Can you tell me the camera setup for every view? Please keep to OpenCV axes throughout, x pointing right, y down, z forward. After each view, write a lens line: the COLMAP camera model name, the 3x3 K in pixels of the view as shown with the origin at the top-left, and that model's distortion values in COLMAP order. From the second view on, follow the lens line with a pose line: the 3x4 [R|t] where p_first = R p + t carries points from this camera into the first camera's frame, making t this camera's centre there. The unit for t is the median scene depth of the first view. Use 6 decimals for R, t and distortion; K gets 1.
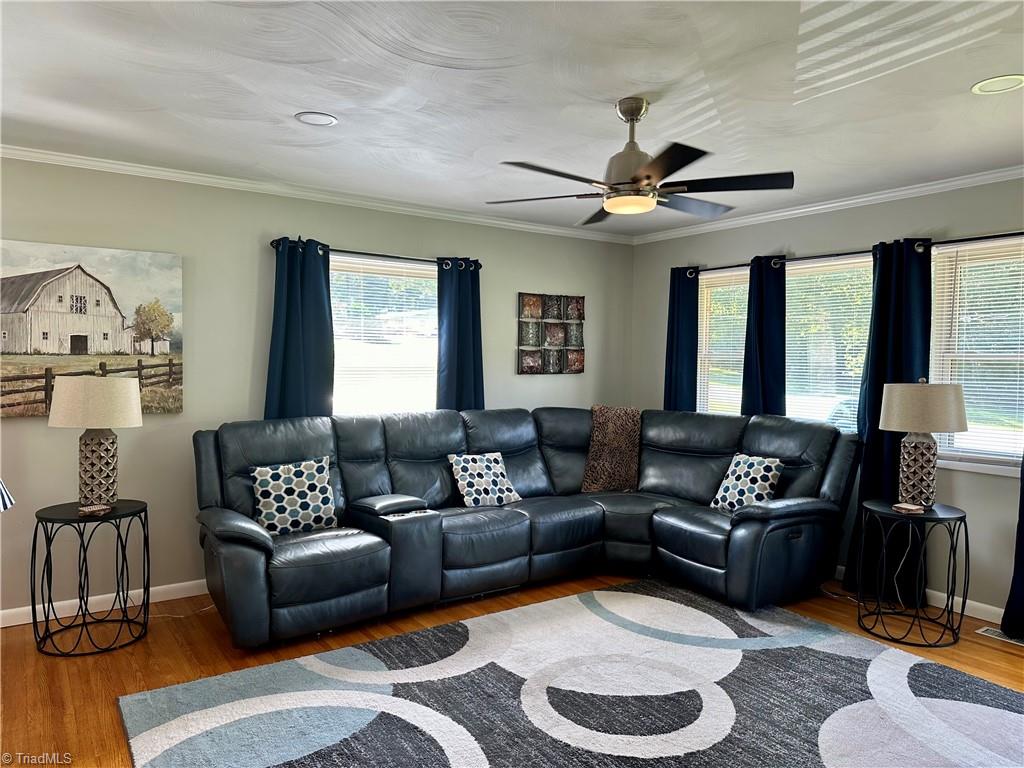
lens RADIAL K [[708.8, 0, 519.6], [0, 708.8, 376.8], [0, 0, 1]] dist [0.103081, -0.010722]
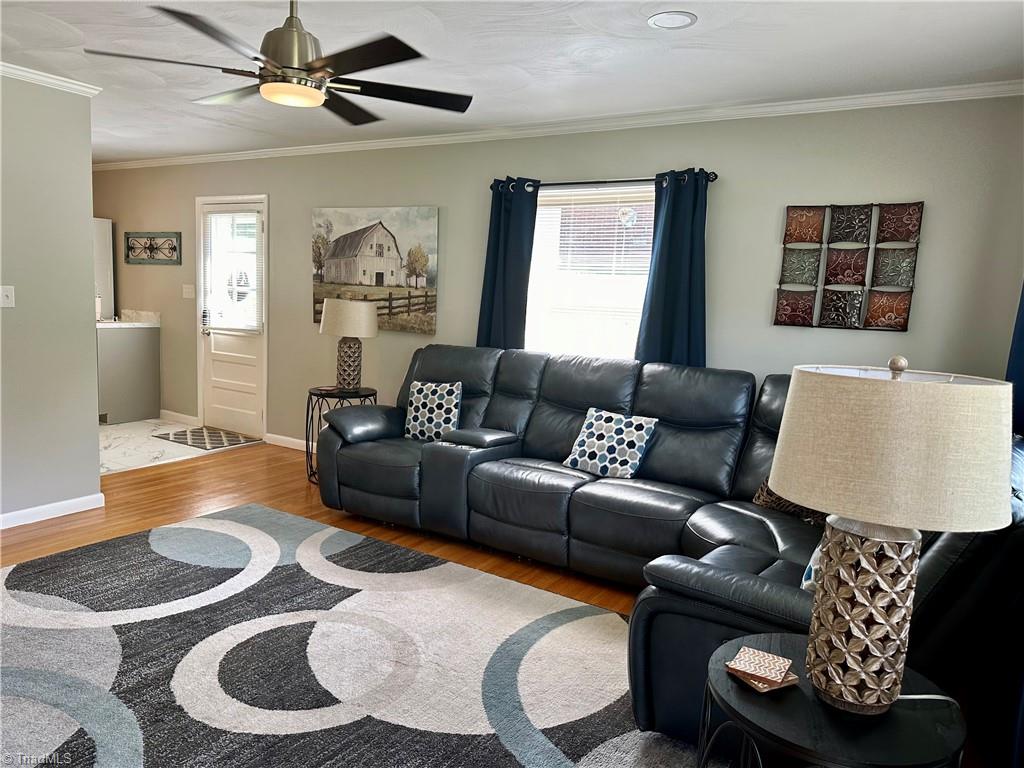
lens RADIAL K [[708.8, 0, 516.6], [0, 708.8, 392.0], [0, 0, 1]] dist [0.103081, -0.010722]
pose [[0.403617, 0.128877, -0.905806, 0.753782], [-0.073044, 0.991408, 0.108508, 0.003784], [0.912007, 0.022368, 0.409563, 0.651686]]
